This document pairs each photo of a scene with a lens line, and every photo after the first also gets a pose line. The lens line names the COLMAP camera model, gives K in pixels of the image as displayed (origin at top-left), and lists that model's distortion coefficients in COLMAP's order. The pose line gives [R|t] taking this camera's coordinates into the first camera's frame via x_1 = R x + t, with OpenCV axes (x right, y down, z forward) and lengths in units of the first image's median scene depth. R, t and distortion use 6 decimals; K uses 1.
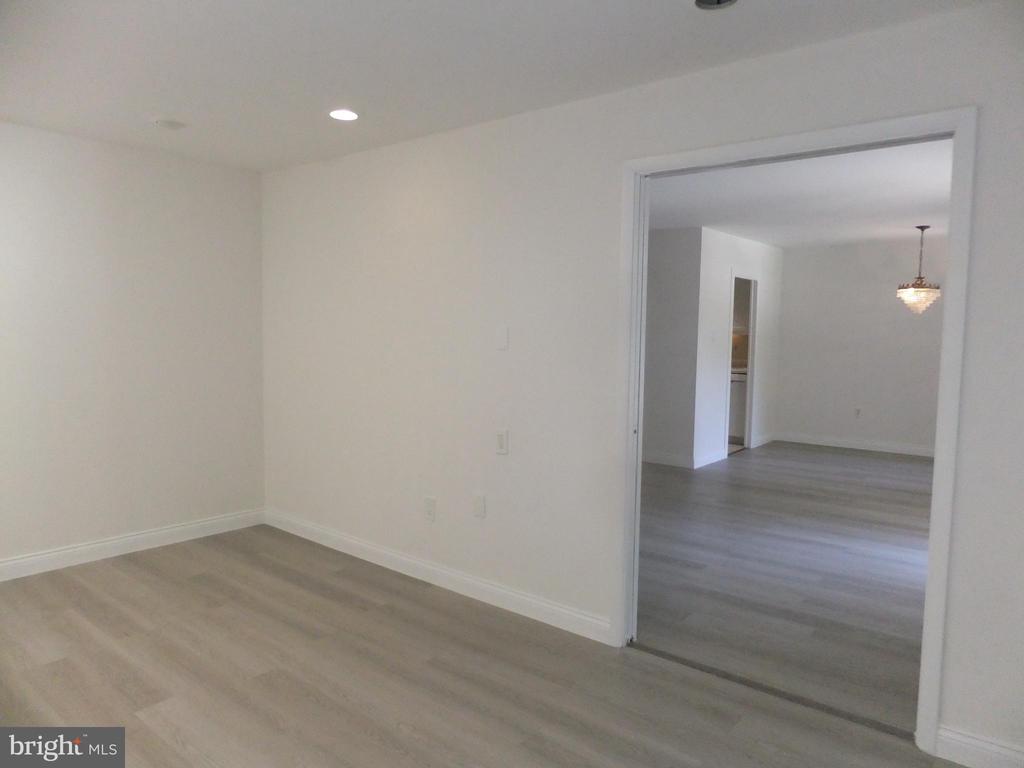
lens RADIAL K [[682.8, 0, 512.4], [0, 682.8, 383.5], [0, 0, 1]] dist [-0.027762, 0.012423]
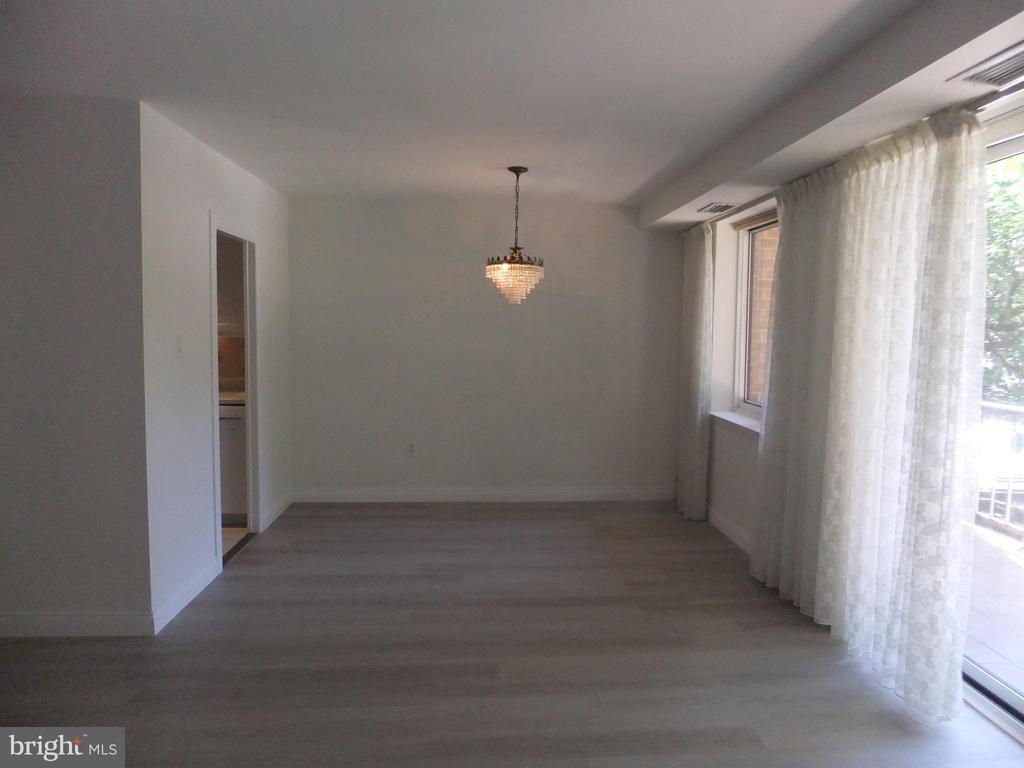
lens RADIAL K [[682.8, 0, 513.7], [0, 682.8, 381.8], [0, 0, 1]] dist [-0.027762, 0.012423]
pose [[0.734812, -0.056897, 0.675880, 0.128663], [0.048914, 0.998326, 0.030862, -0.041457], [-0.676505, 0.010382, 0.736365, 0.441126]]
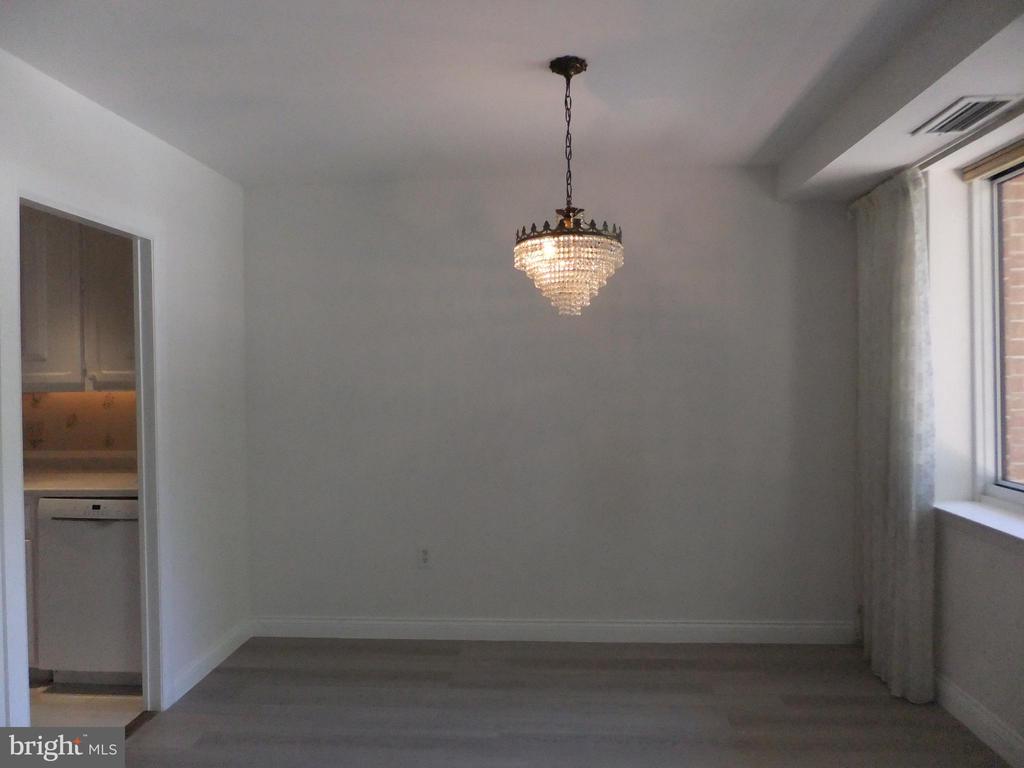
lens RADIAL K [[682.8, 0, 502.5], [0, 682.8, 380.9], [0, 0, 1]] dist [-0.027762, 0.012423]
pose [[0.821197, -0.029446, 0.569885, 0.315860], [0.069563, 0.996385, -0.048755, -0.047168], [-0.566389, 0.079680, 0.820277, 0.625921]]
